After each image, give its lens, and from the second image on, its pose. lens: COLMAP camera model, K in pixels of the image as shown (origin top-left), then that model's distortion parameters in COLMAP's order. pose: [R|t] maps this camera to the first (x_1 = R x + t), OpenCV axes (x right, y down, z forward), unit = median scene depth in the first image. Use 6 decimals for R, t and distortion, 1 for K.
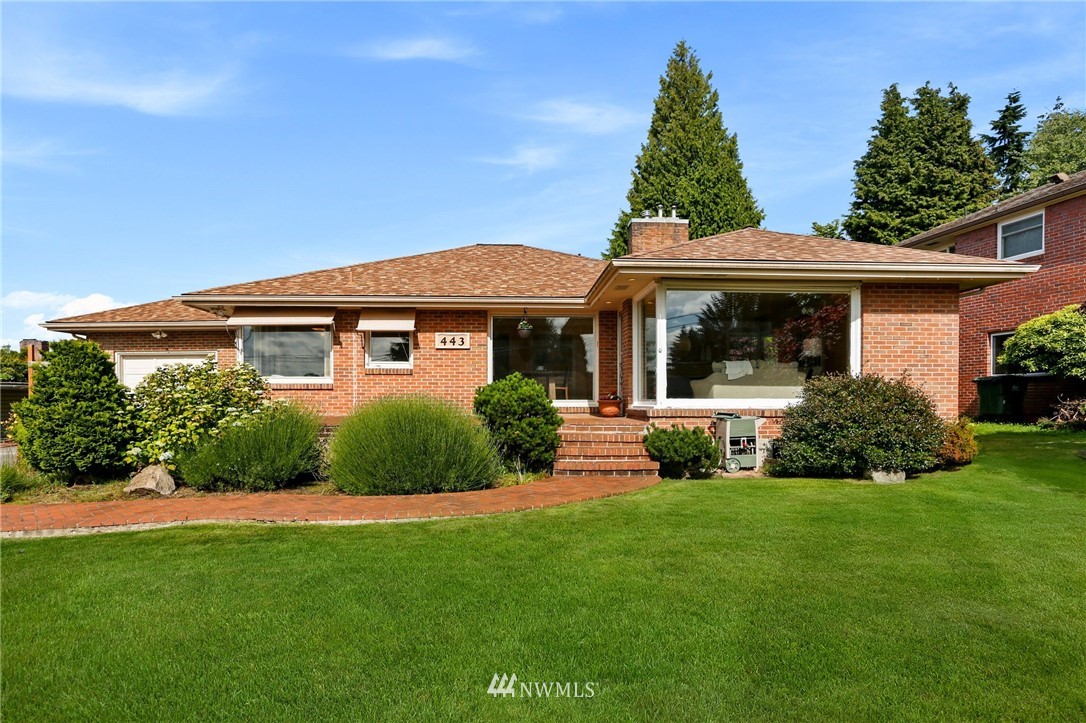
lens RADIAL K [[642.8, 0, 541.9], [0, 642.8, 407.4], [0, 0, 1]] dist [-0.035161, 0.030889]
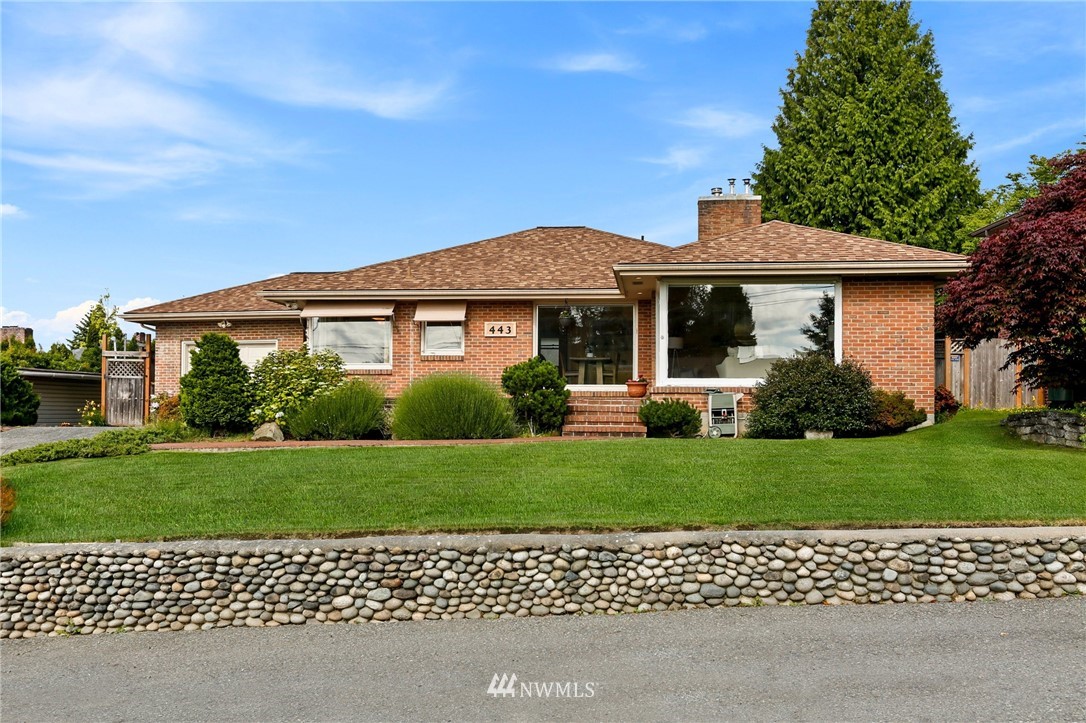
lens RADIAL K [[1028.3, 0, 547.9], [0, 1028.3, 385.6], [0, 0, 1]] dist [0.017926, 0.123265]
pose [[0.988691, 0.000606, -0.149967, 0.135154], [-0.006759, 0.999156, -0.040525, 0.040569], [0.149815, 0.041081, 0.987860, -0.467910]]
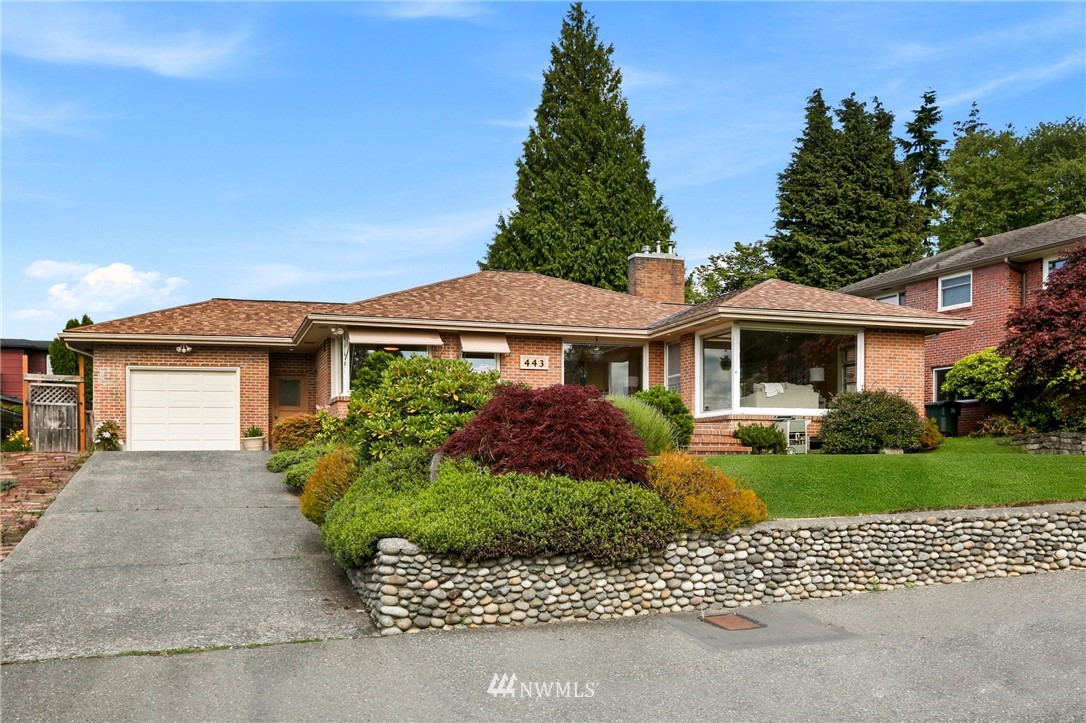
lens RADIAL K [[989.1, 0, 540.7], [0, 989.1, 474.3], [0, 0, 1]] dist [-0.004427, 0.085567]
pose [[0.963744, -0.004155, 0.266798, -0.408457], [0.005985, 0.999964, -0.006045, 0.073006], [-0.266763, 0.007422, 0.963734, -0.484418]]
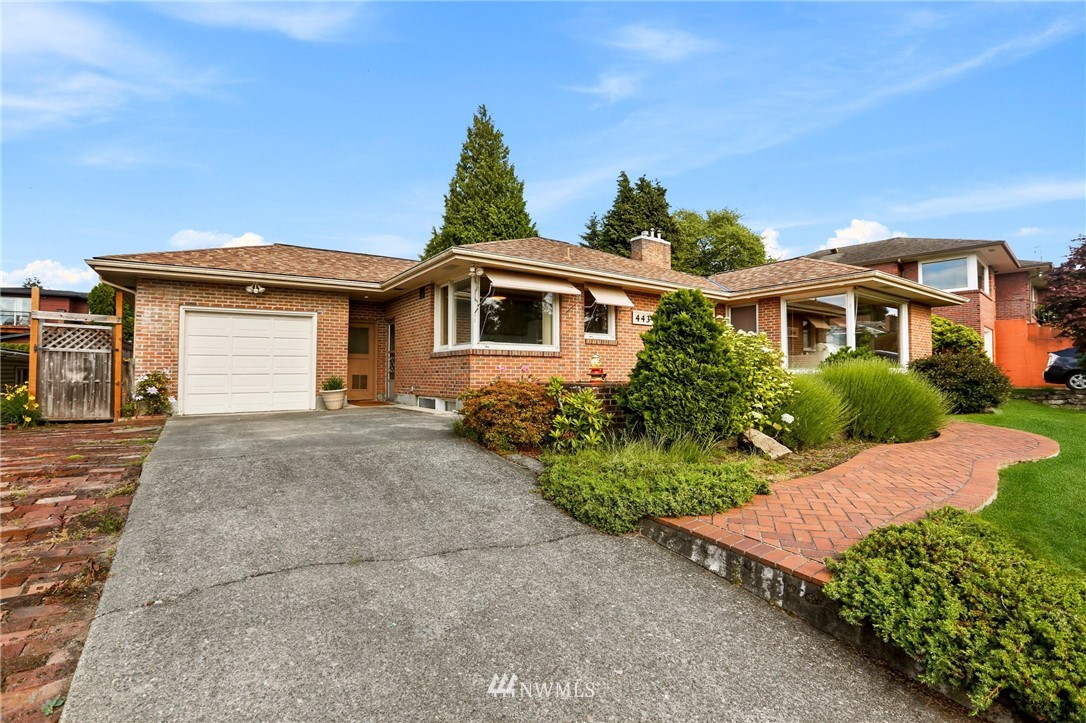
lens RADIAL K [[496.7, 0, 543.0], [0, 496.7, 361.5], [0, 0, 1]] dist [-0.057090, 0.021967]
pose [[0.847253, 0.015342, 0.530968, -0.524499], [0.006955, 0.999177, -0.039969, 0.007241], [-0.531144, 0.037557, 0.846449, 0.225433]]
